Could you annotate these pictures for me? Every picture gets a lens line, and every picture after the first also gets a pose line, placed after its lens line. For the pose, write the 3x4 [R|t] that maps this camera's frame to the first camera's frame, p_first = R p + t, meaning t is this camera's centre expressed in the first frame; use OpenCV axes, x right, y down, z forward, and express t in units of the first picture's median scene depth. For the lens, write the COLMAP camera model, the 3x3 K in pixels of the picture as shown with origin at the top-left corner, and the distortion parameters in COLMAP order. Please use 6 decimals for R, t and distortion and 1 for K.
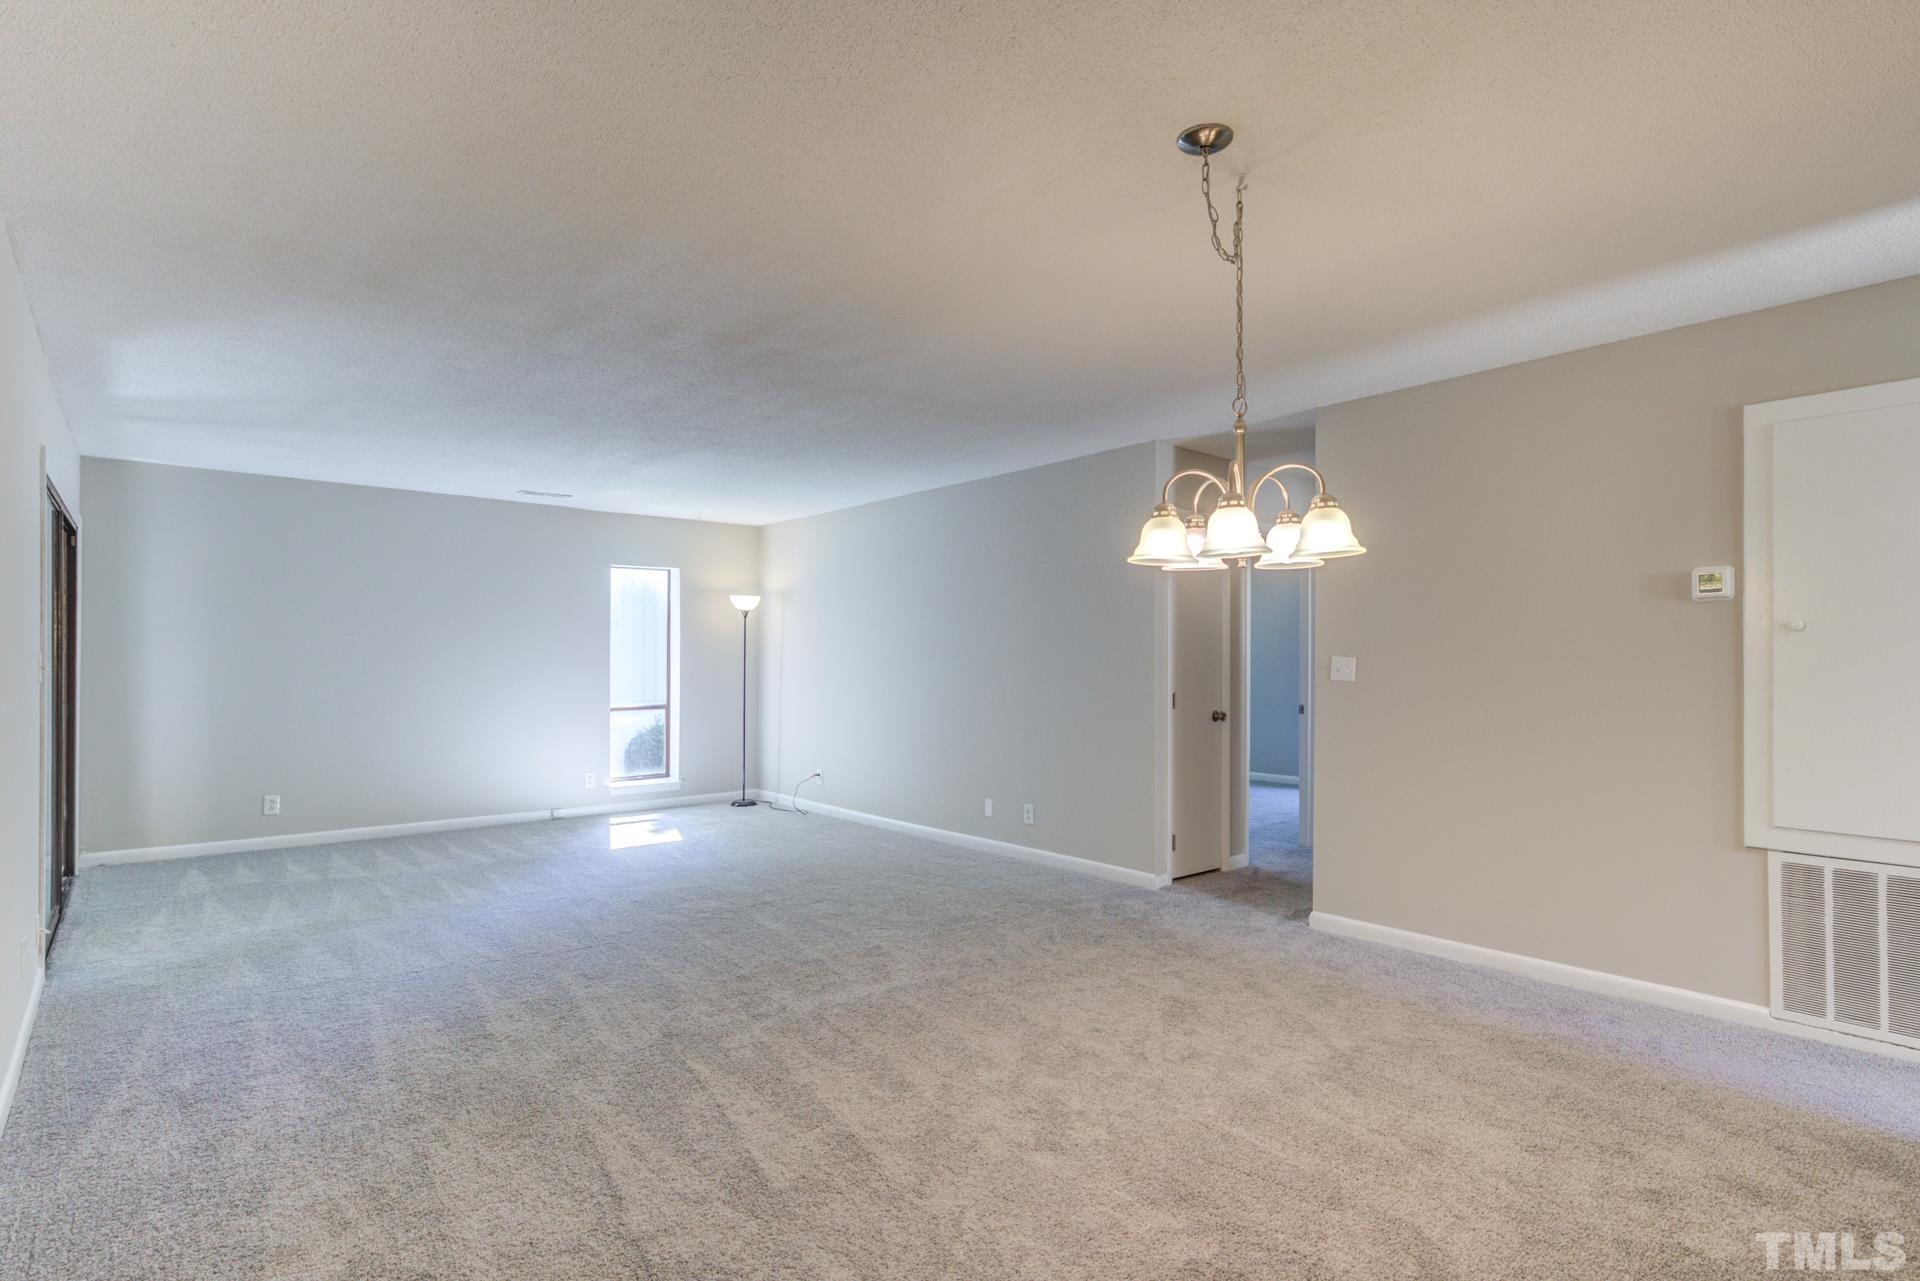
lens RADIAL K [[957.4, 0, 969.1], [0, 957.4, 662.5], [0, 0, 1]] dist [0.001775, -0.000216]
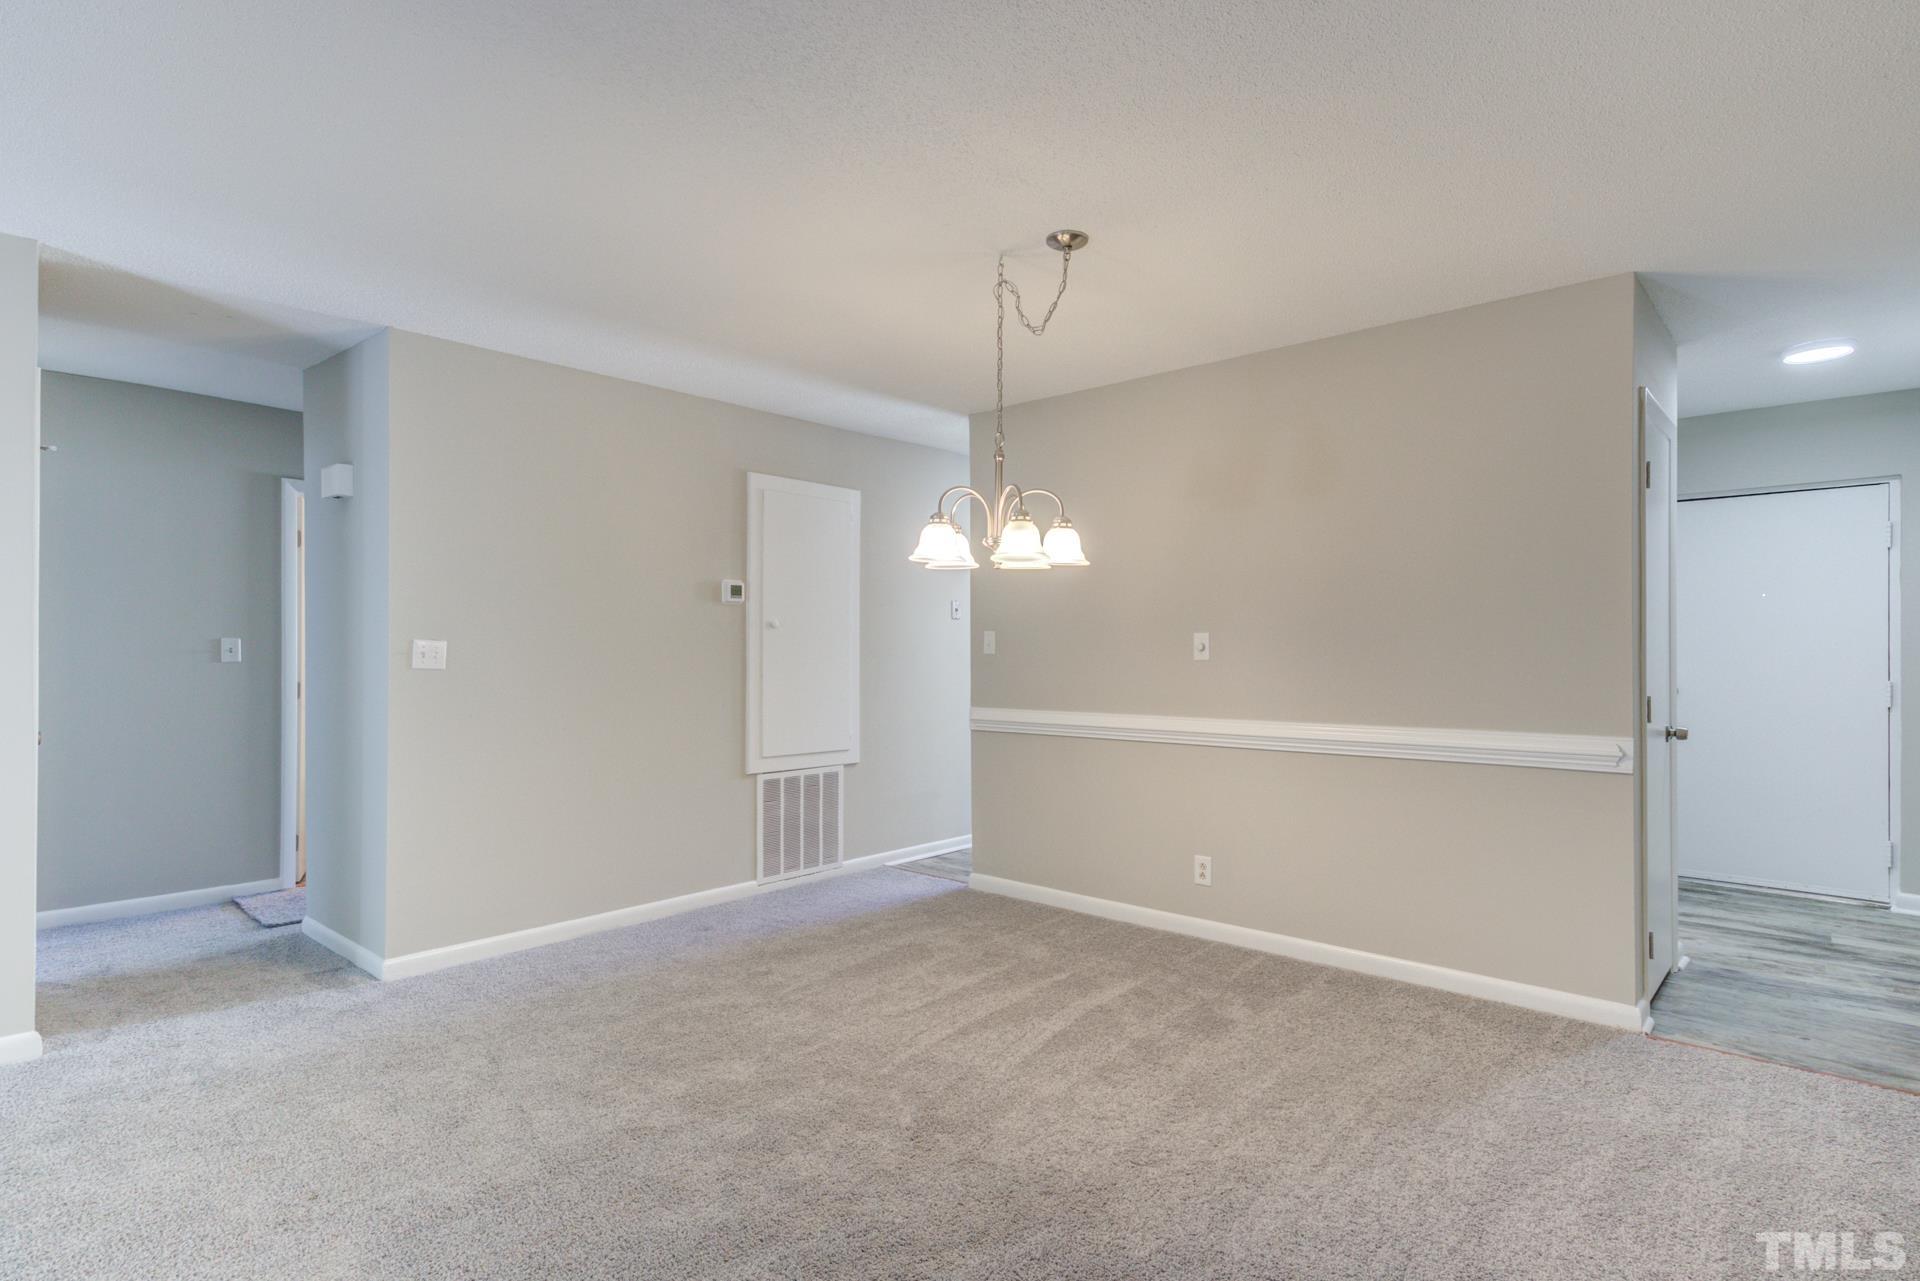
lens RADIAL K [[974.7, 0, 965.8], [0, 974.7, 651.4], [0, 0, 1]] dist [0.010687, -0.000269]
pose [[-0.136295, 0.001682, 0.990667, -0.697251], [-0.001097, 0.999998, -0.001849, 0.007192], [-0.990668, -0.001339, -0.136293, 0.868035]]
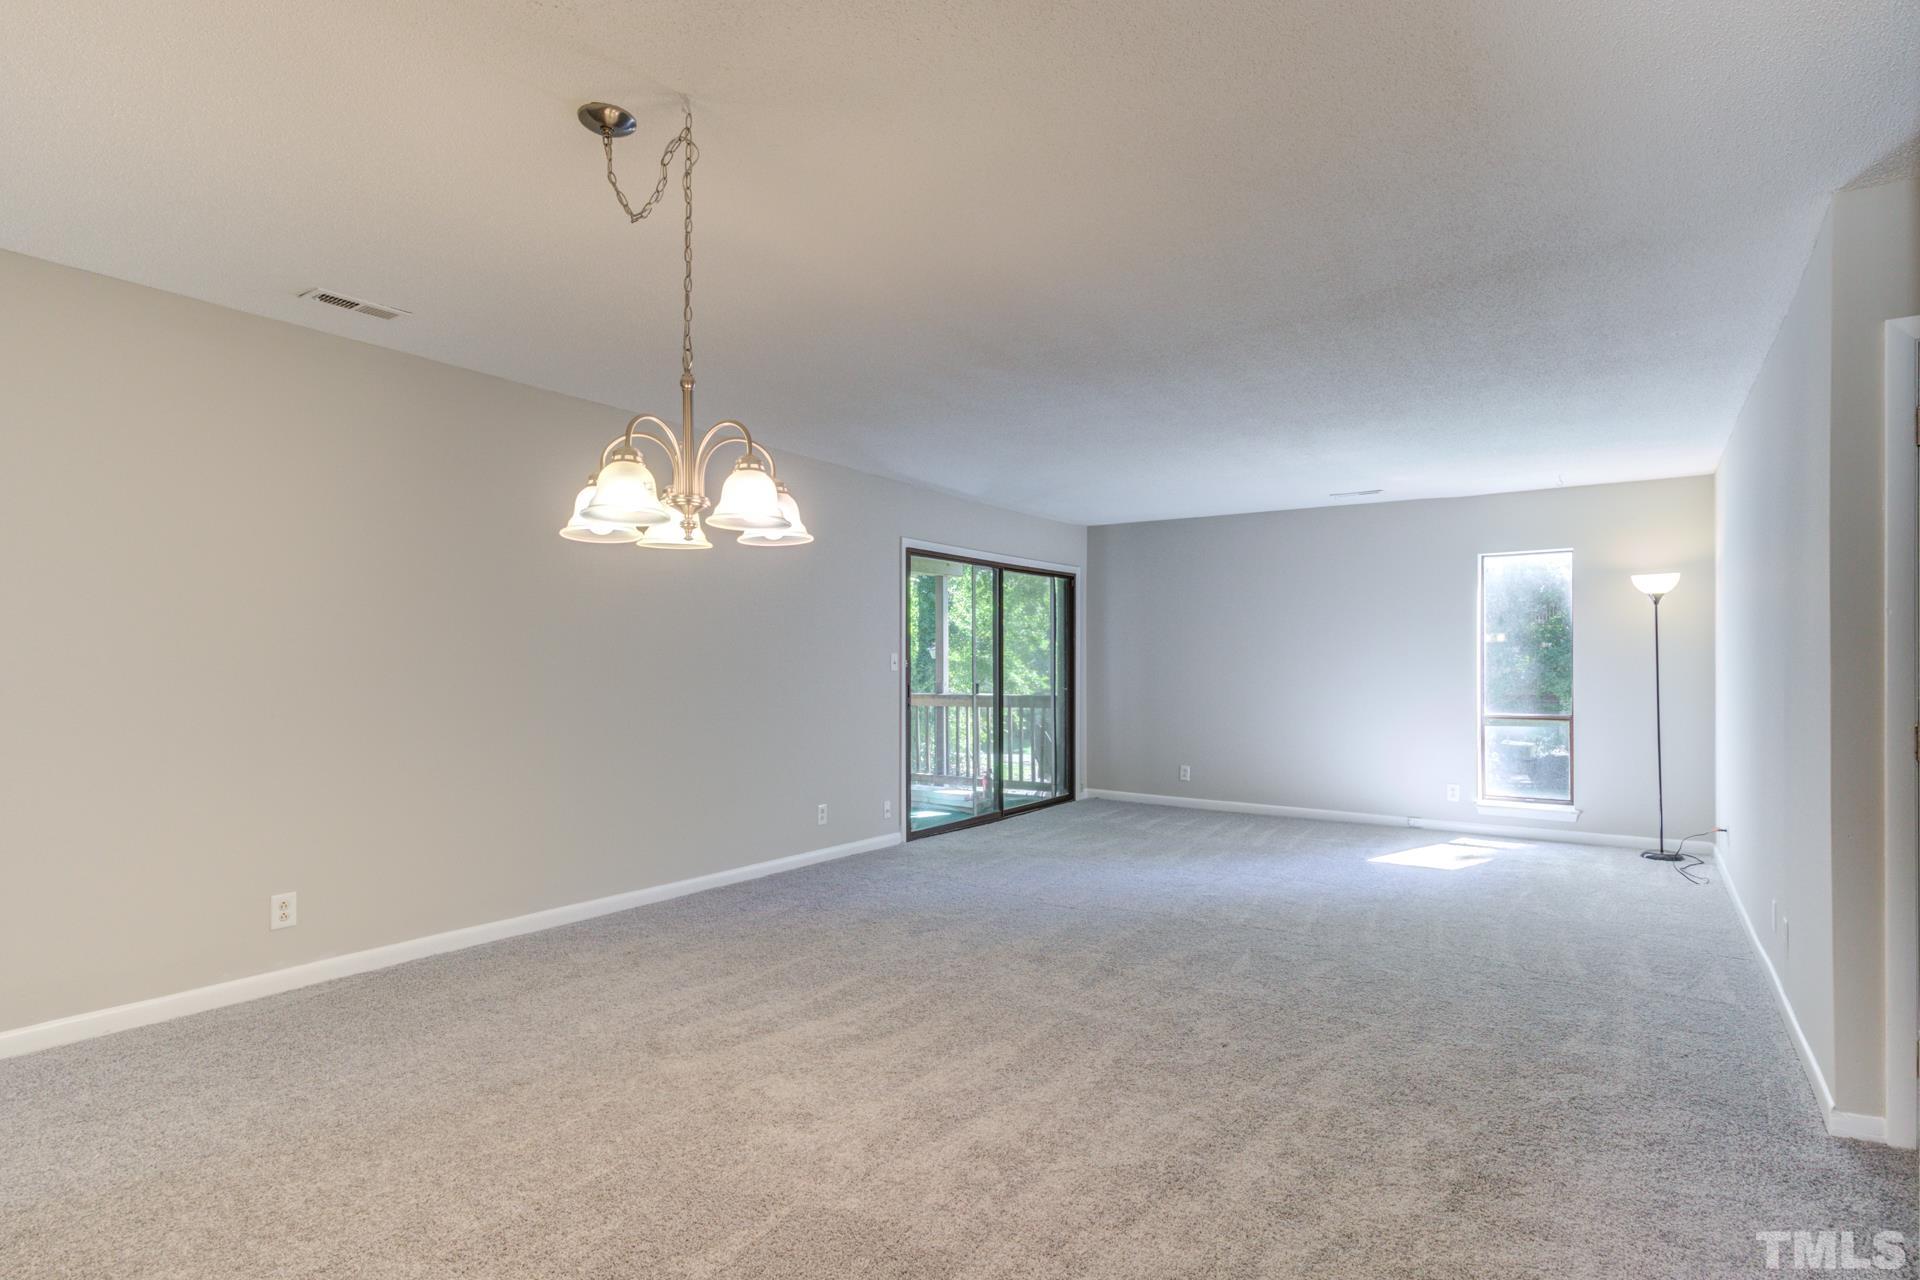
lens RADIAL K [[965.4, 0, 973.5], [0, 965.4, 651.7], [0, 0, 1]] dist [0.009342, 0.001247]
pose [[0.266091, -0.012128, -0.963872, 0.861322], [-0.006736, 0.999873, -0.014440, 0.011034], [0.963924, 0.010335, 0.265976, 0.724213]]
